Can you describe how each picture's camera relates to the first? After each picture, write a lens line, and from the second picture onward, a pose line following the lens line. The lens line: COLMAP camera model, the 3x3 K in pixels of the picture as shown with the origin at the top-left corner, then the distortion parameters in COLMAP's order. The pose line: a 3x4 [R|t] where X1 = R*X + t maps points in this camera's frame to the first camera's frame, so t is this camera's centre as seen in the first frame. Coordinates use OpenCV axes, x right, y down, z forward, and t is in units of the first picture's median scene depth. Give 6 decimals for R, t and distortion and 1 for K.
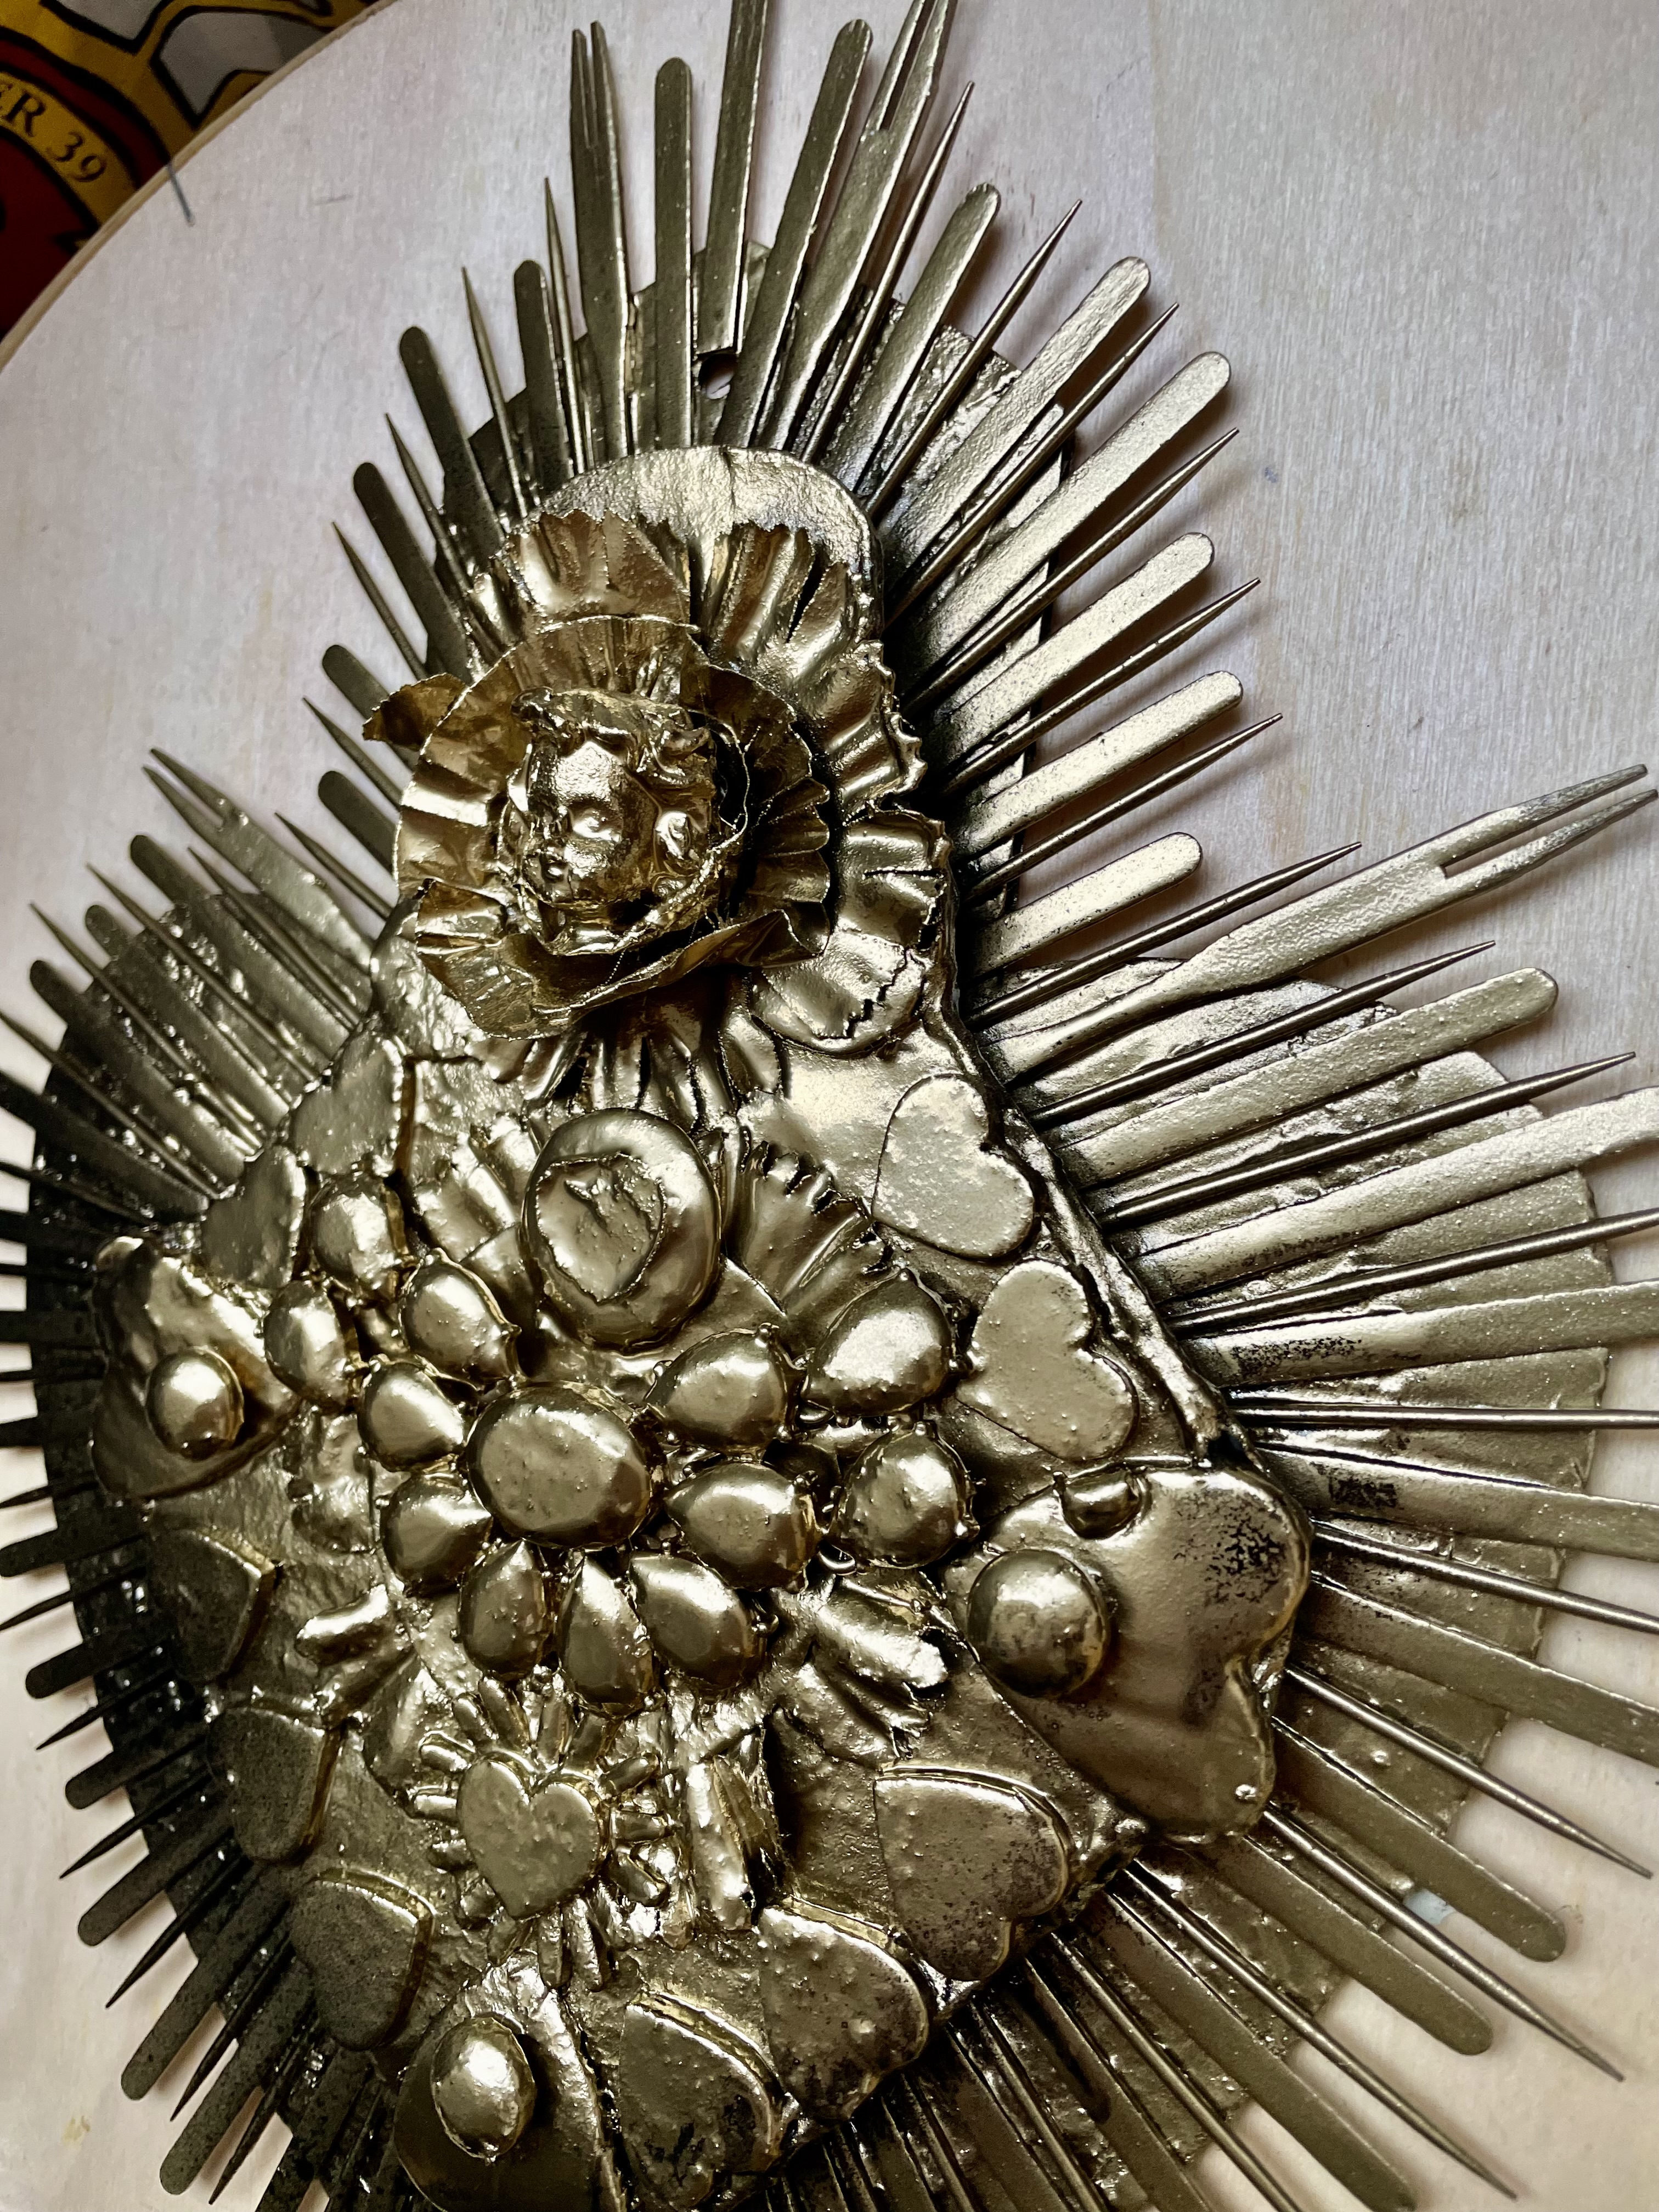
lens RADIAL K [[1698.2, 0, 822.4], [0, 1698.2, 1083.8], [0, 0, 1]] dist [0.042845, -0.063094]
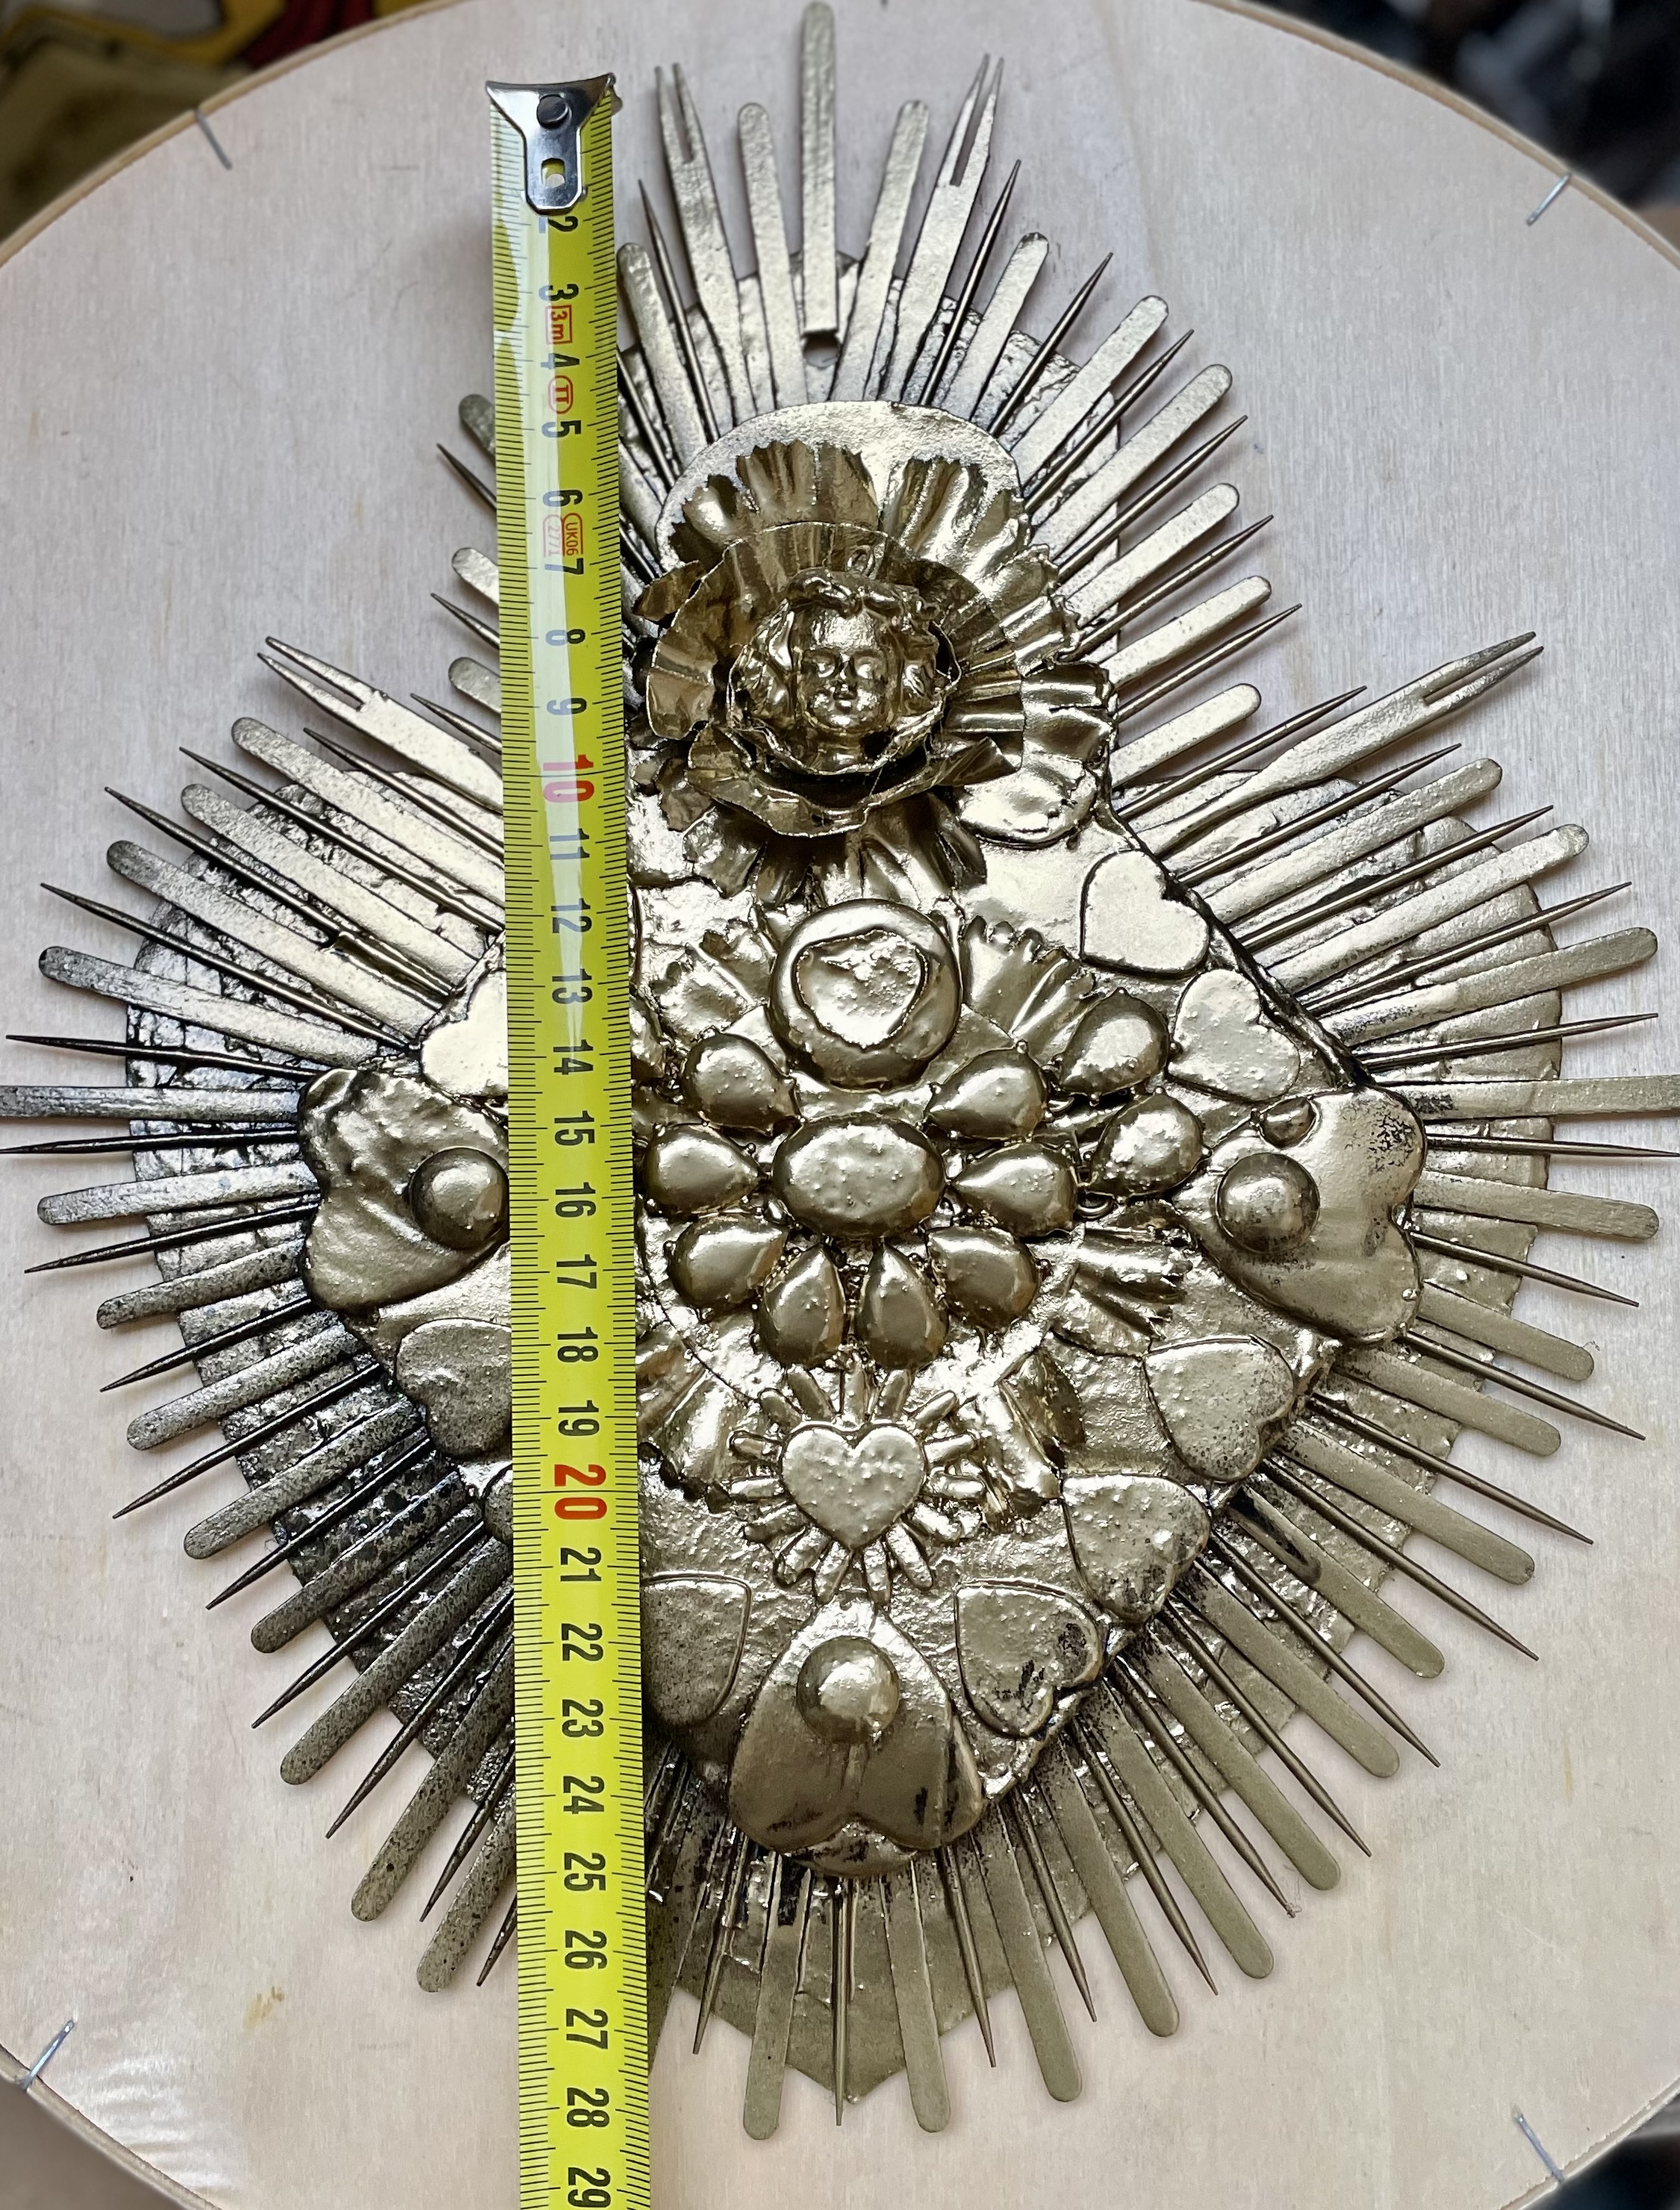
lens RADIAL K [[2259.7, 0, 777.4], [0, 2259.7, 1066.1], [0, 0, 1]] dist [0.059393, 0.000000]
pose [[0.901257, -0.044424, 0.431002, -0.971226], [0.093500, 0.991233, -0.093349, 0.310118], [-0.423076, 0.124430, 0.897510, -0.508170]]
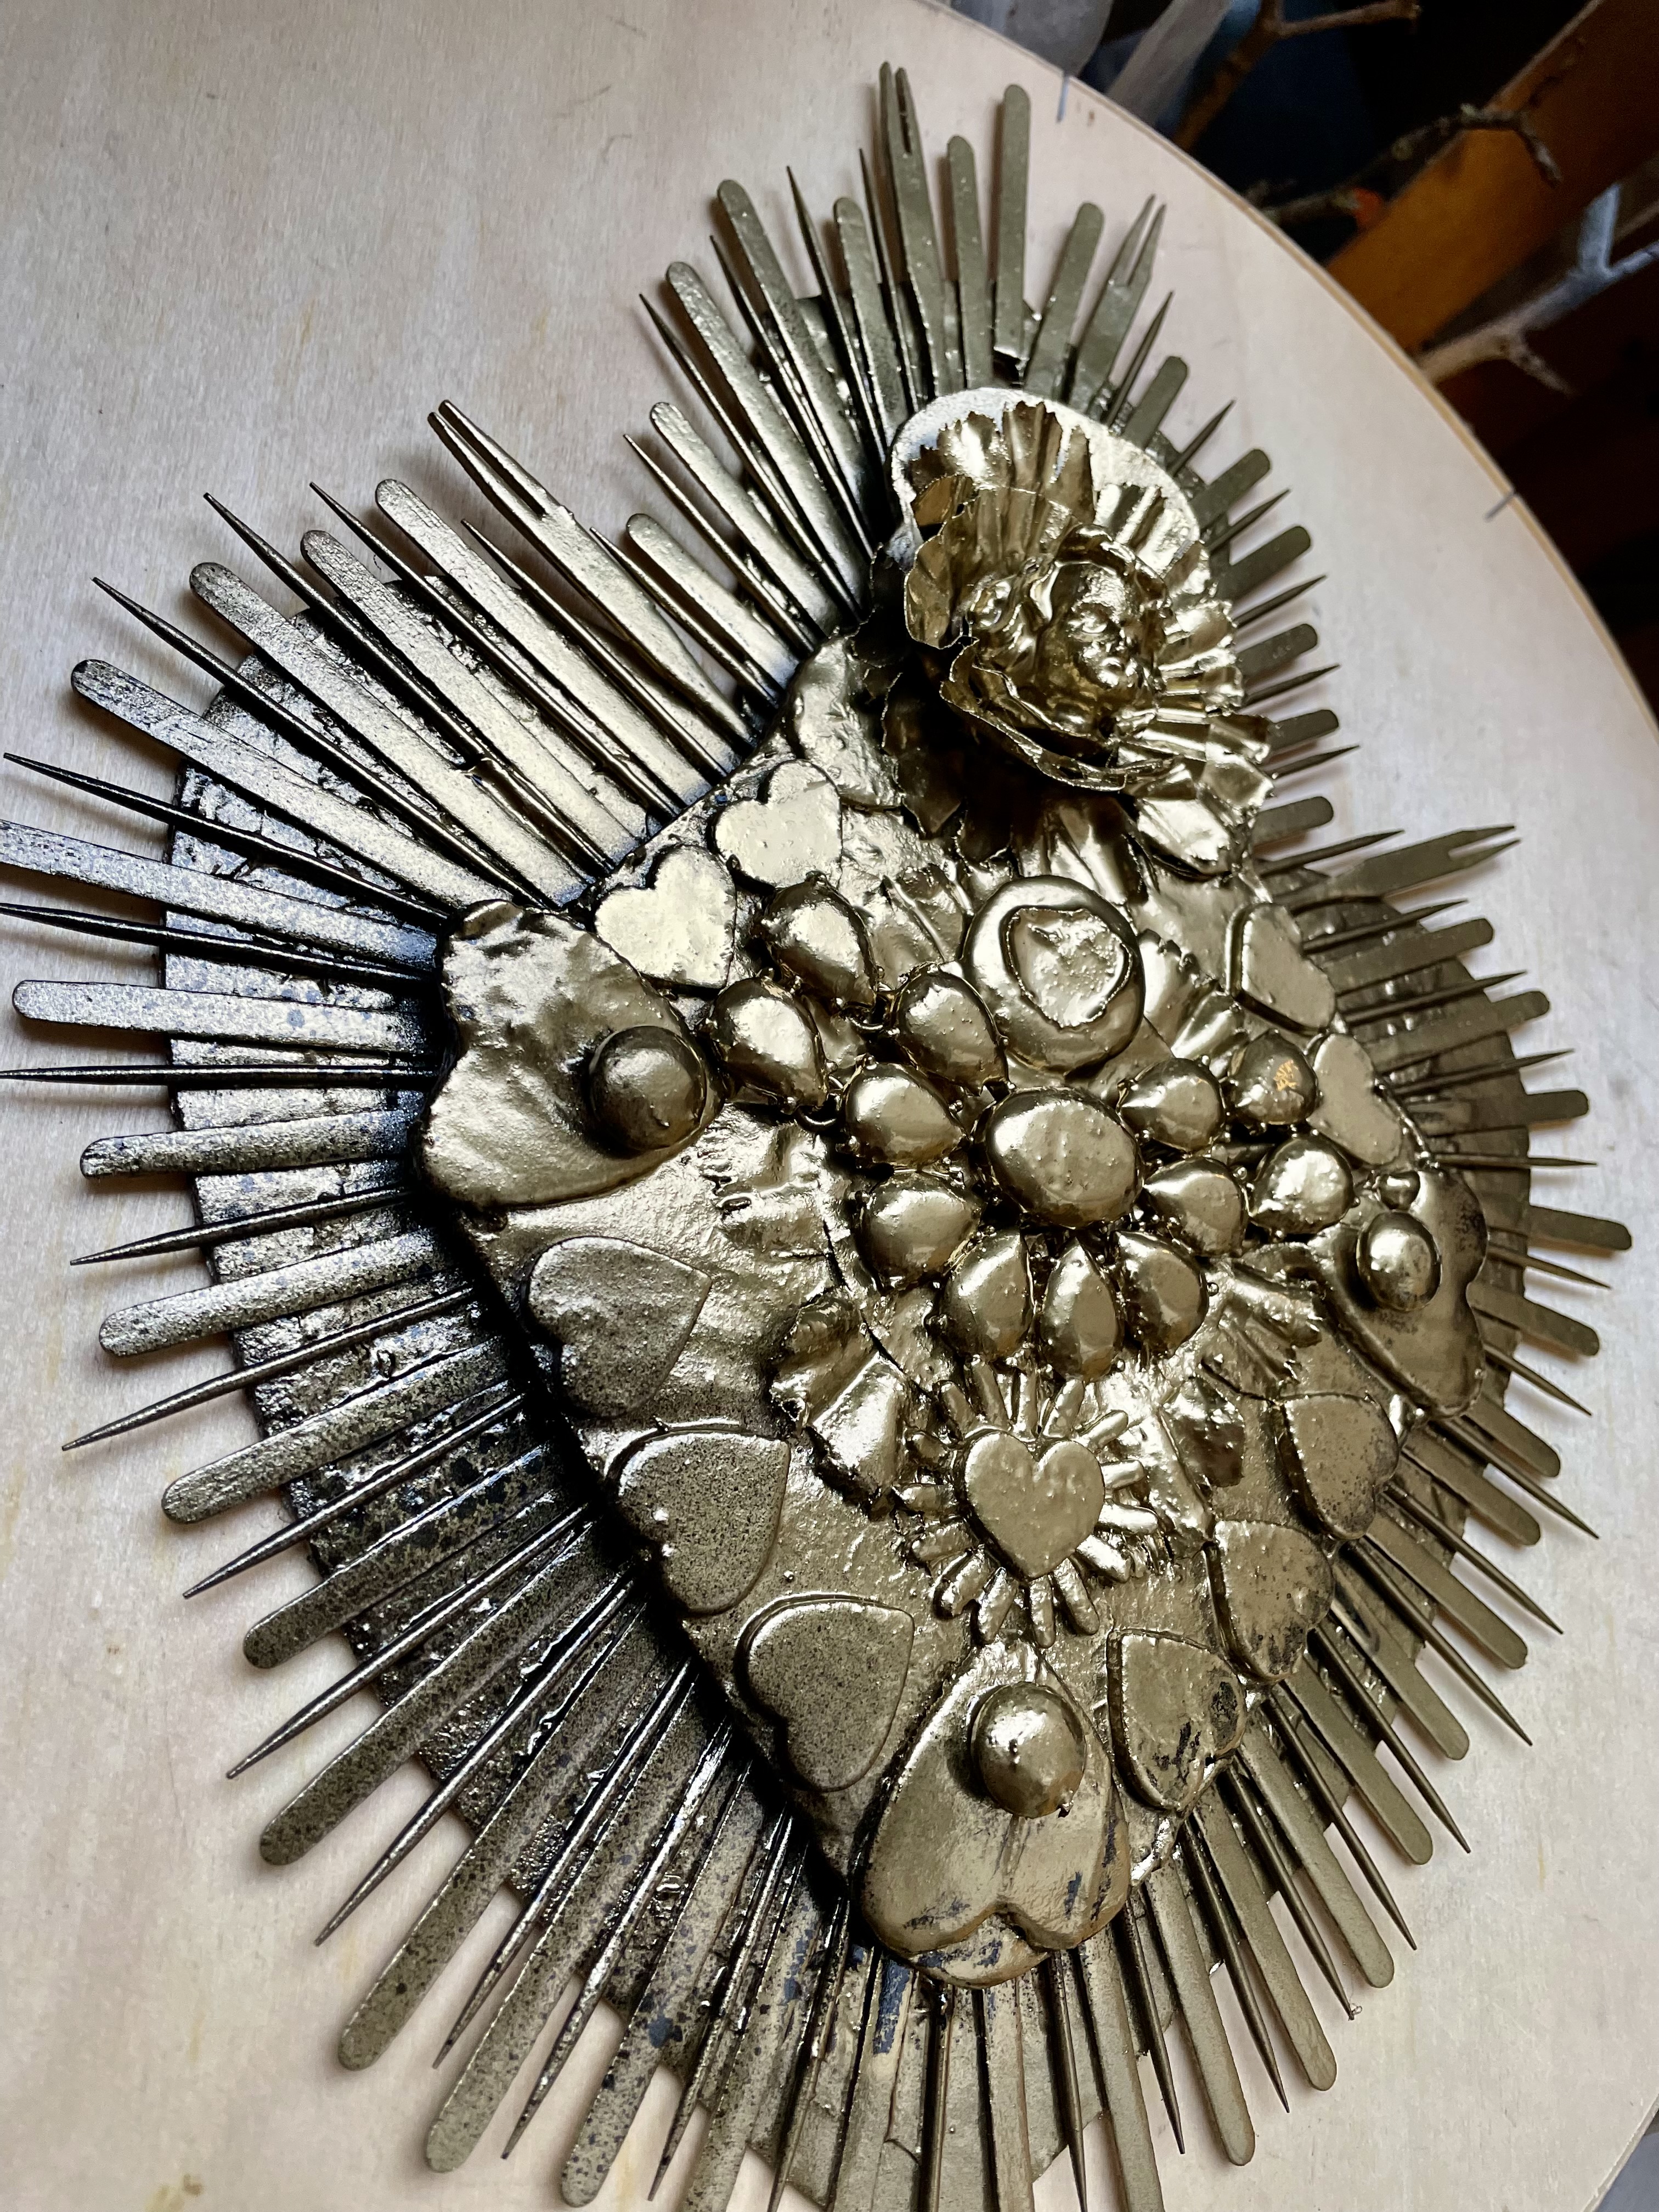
lens RADIAL K [[1698.2, 0, 834.8], [0, 1698.2, 1101.4], [0, 0, 1]] dist [0.042845, -0.063094]
pose [[0.585879, 0.185581, 0.788864, -1.199527], [-0.013002, 0.975454, -0.219820, 0.461644], [-0.810294, 0.118532, 0.573911, 0.493699]]
